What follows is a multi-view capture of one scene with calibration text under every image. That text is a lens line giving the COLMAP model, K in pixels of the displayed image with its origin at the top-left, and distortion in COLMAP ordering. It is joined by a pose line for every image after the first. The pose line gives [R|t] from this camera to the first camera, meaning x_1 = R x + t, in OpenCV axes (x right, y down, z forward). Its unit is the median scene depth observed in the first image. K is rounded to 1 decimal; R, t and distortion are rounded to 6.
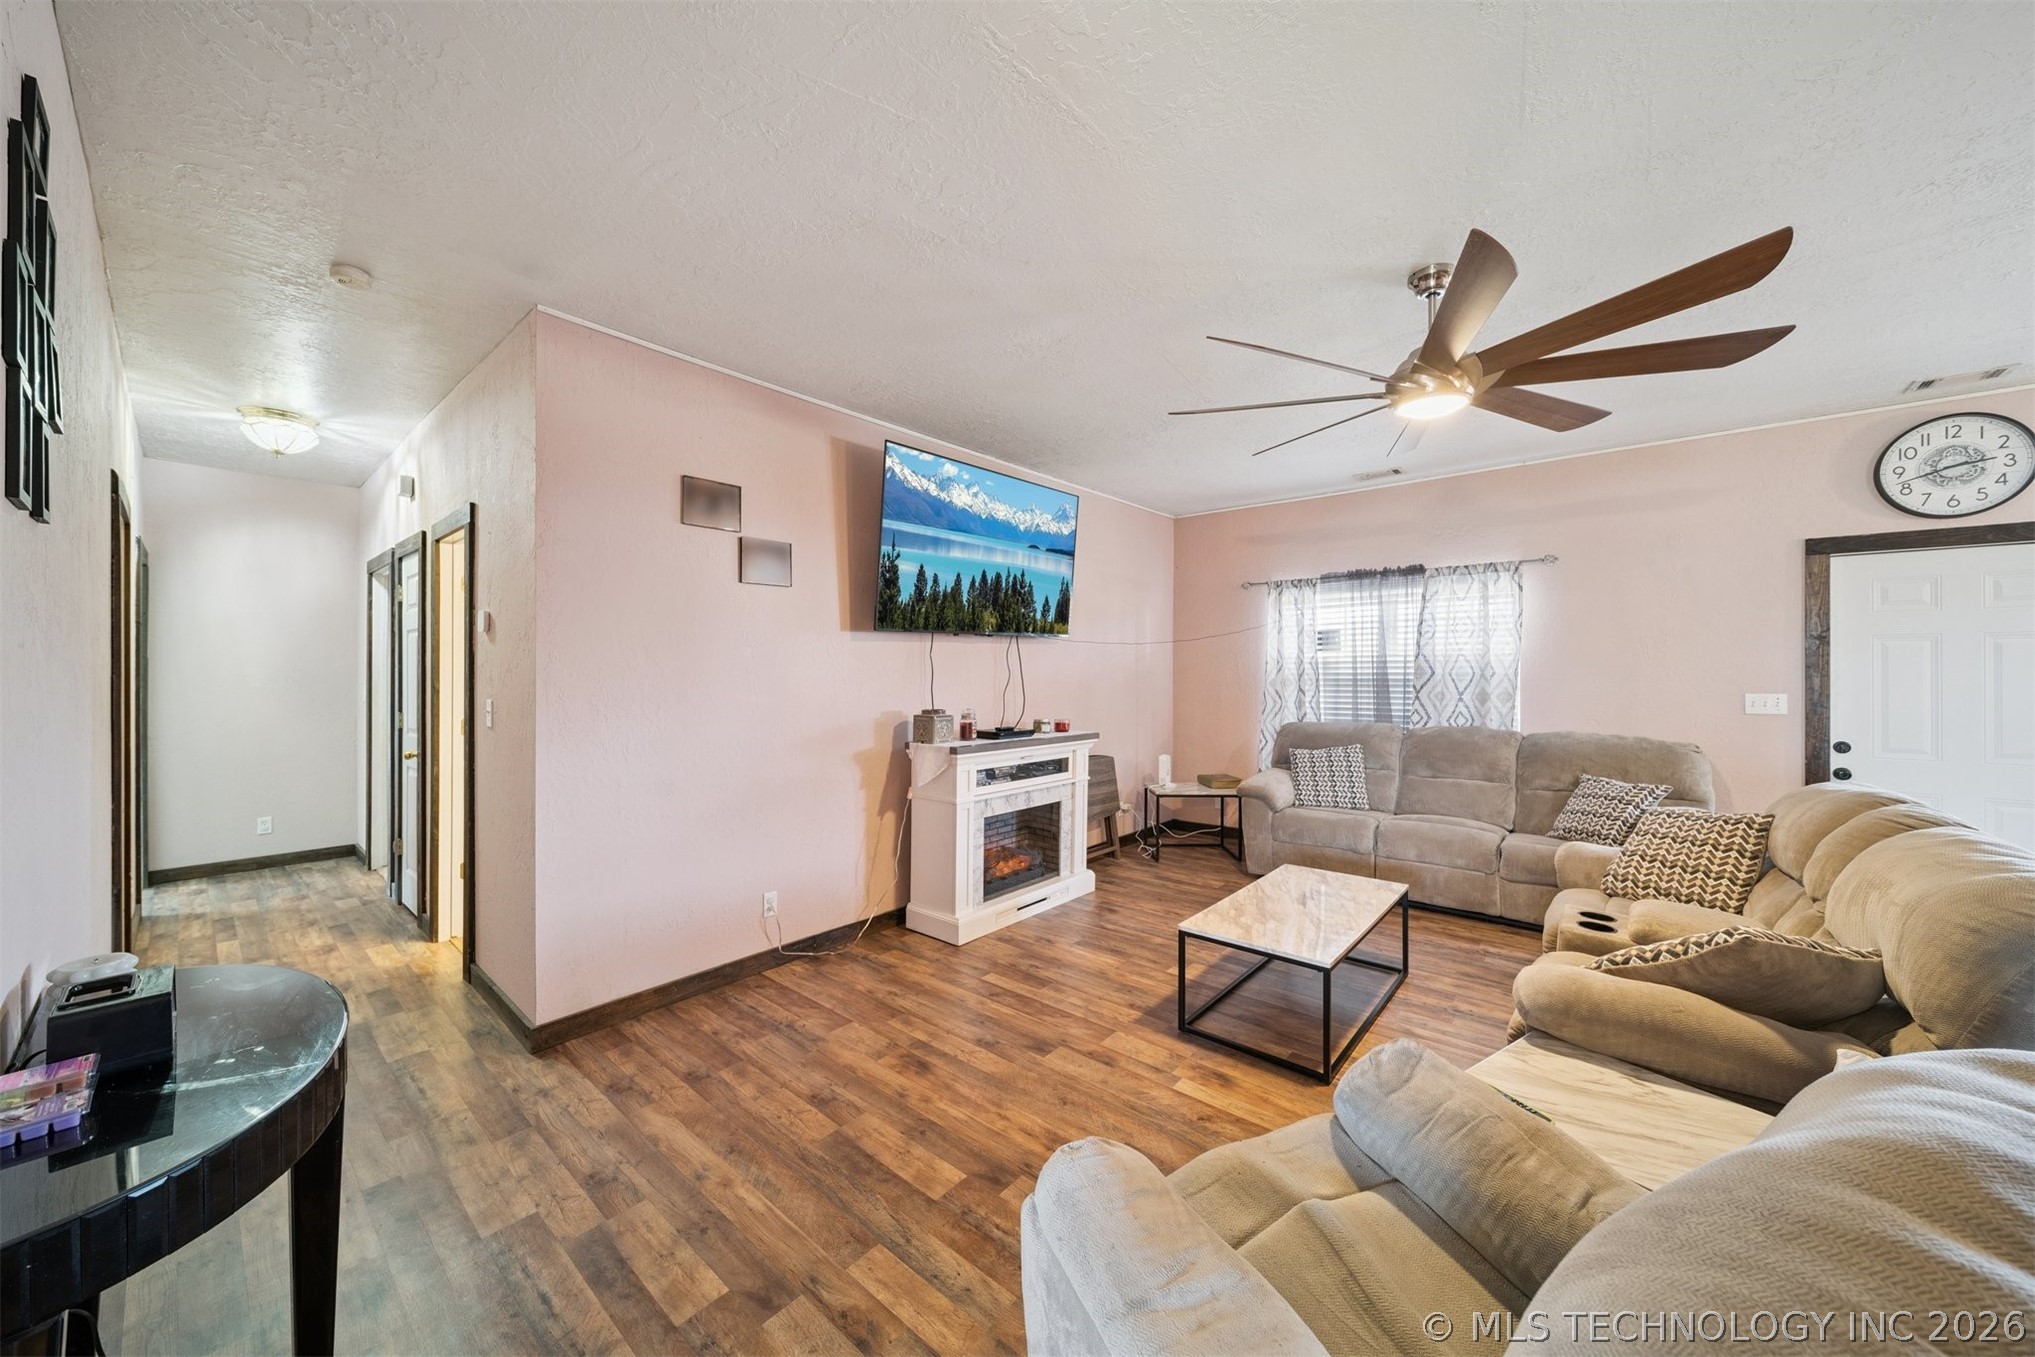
lens RADIAL K [[711.2, 0, 997.5], [0, 711.2, 670.9], [0, 0, 1]] dist [-0.000078, -0.001587]
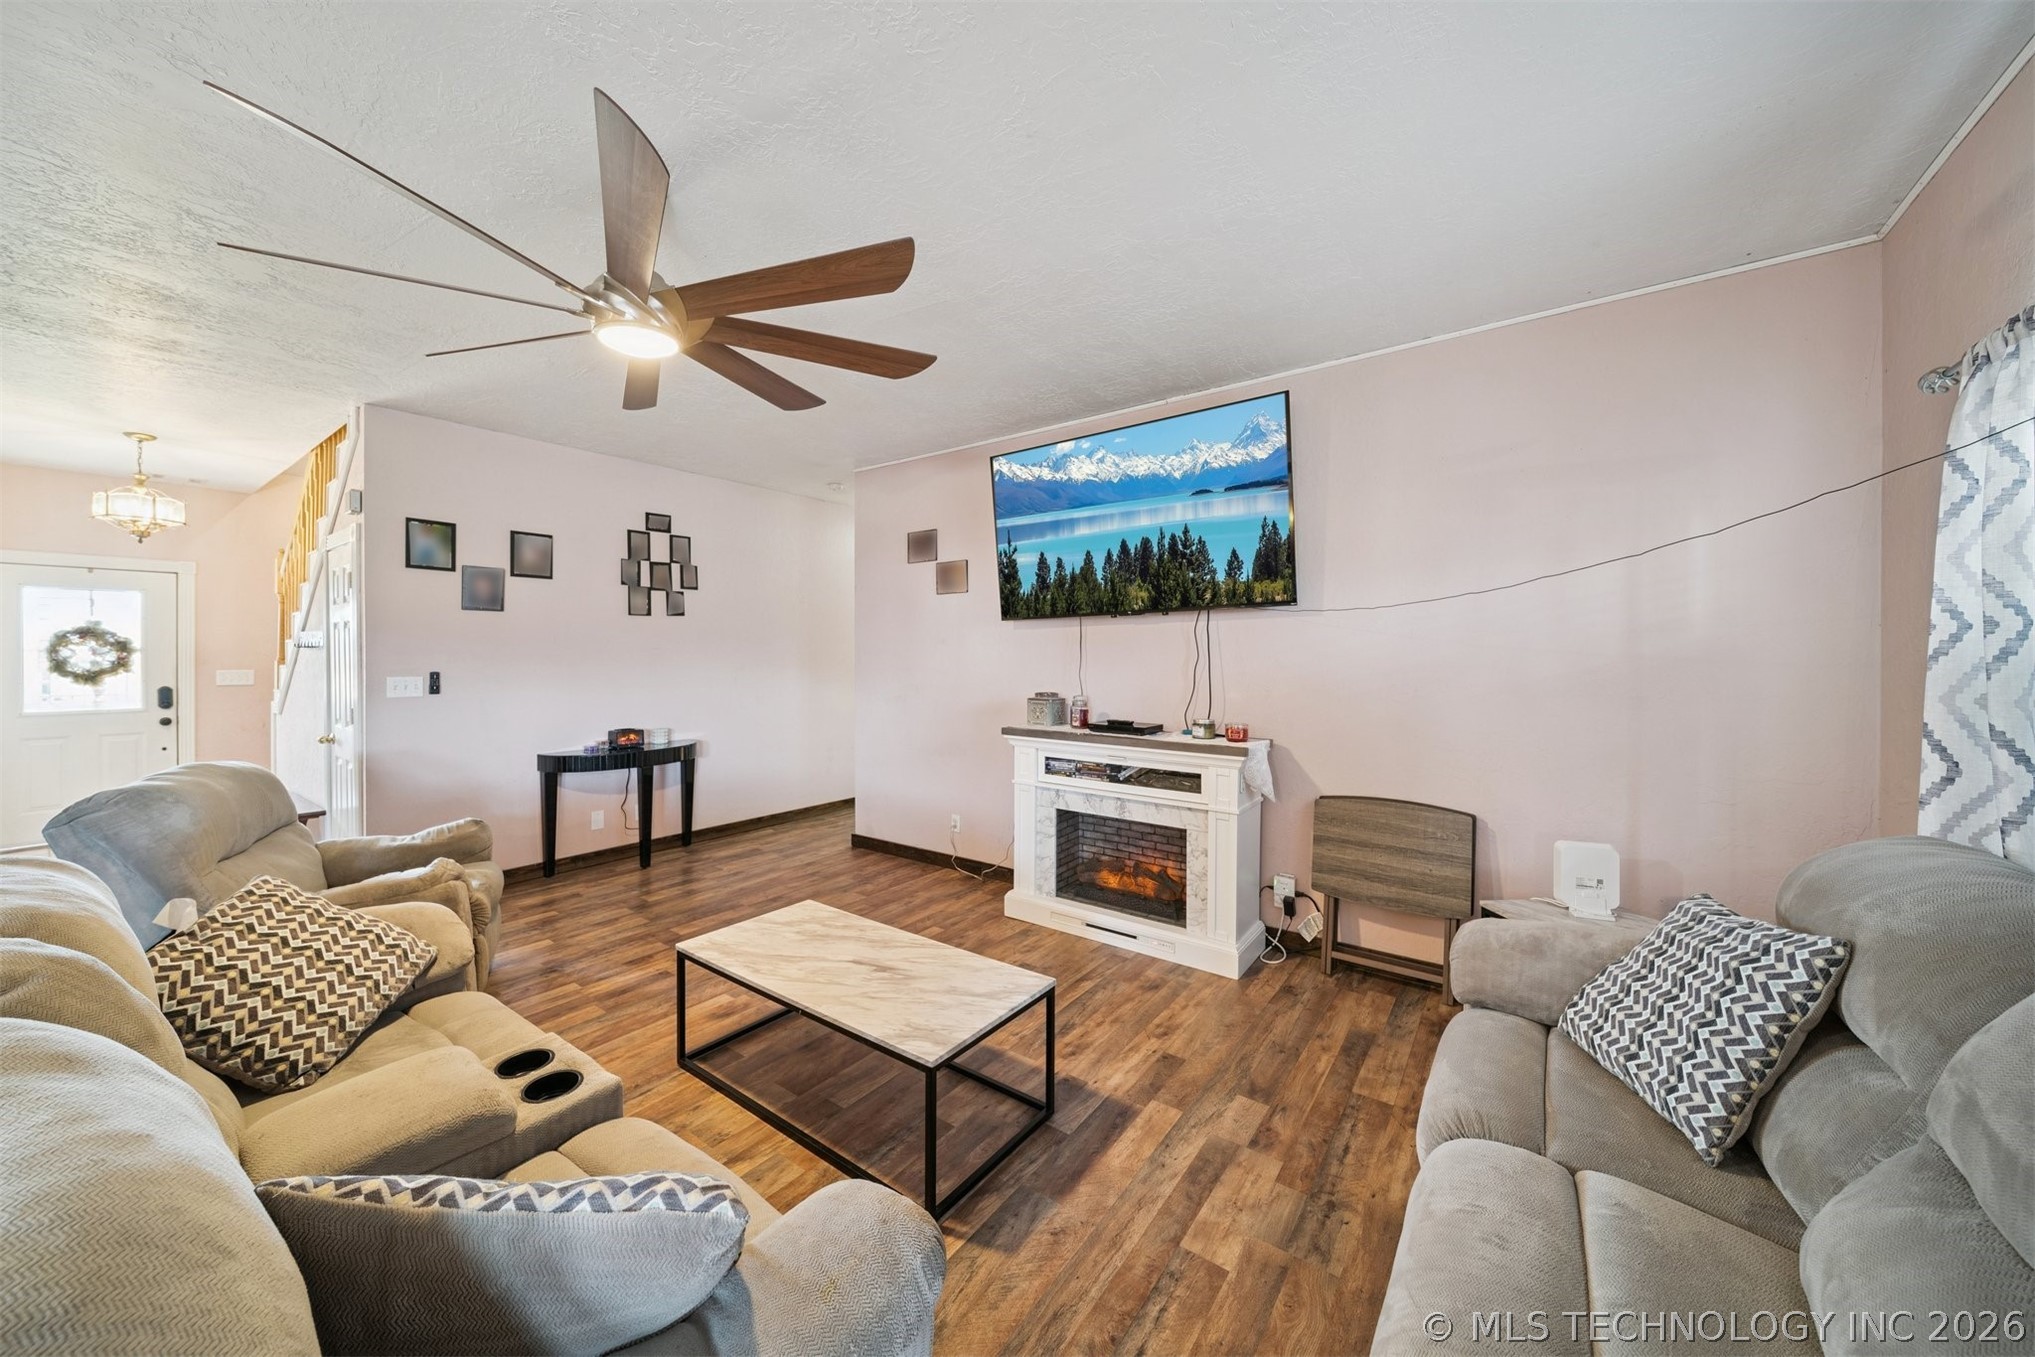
lens RADIAL K [[718.6, 0, 1001.2], [0, 718.6, 661.2], [0, 0, 1]] dist [0.000191, -0.000114]
pose [[0.078433, 0.010876, -0.996860, 0.912207], [-0.000334, 0.999941, 0.010884, -0.001099], [0.996919, -0.000520, 0.078432, 0.830289]]
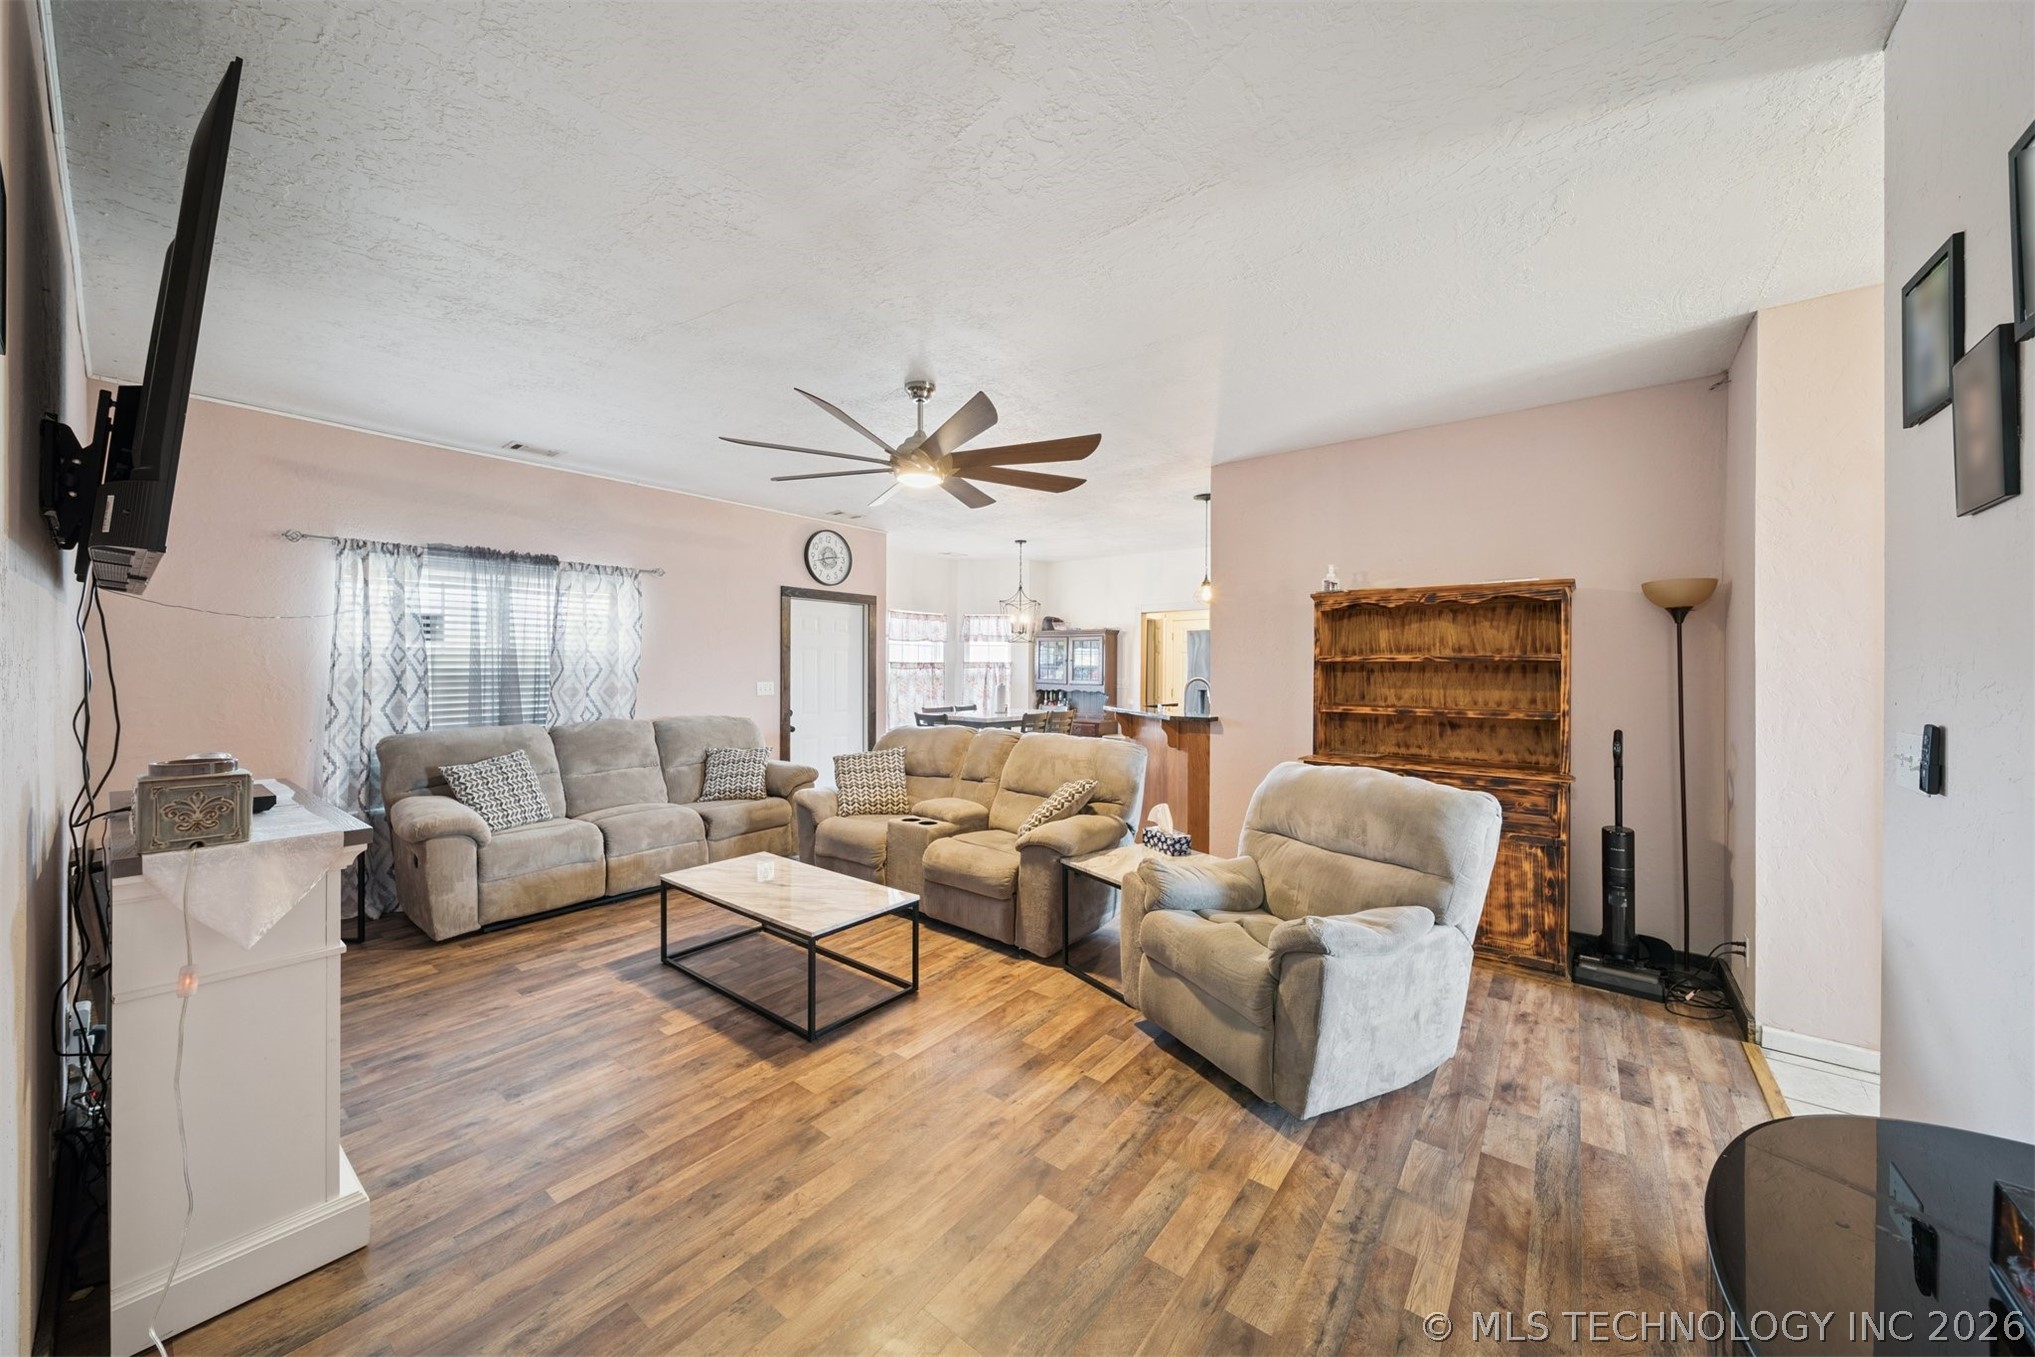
lens RADIAL K [[721.5, 0, 1001.0], [0, 721.5, 672.2], [0, 0, 1]] dist [0.001301, -0.000113]
pose [[-0.041037, -0.005685, 0.999141, -0.503808], [-0.003633, 0.999978, 0.005540, -0.000094], [-0.999151, -0.003402, -0.041057, 0.545544]]
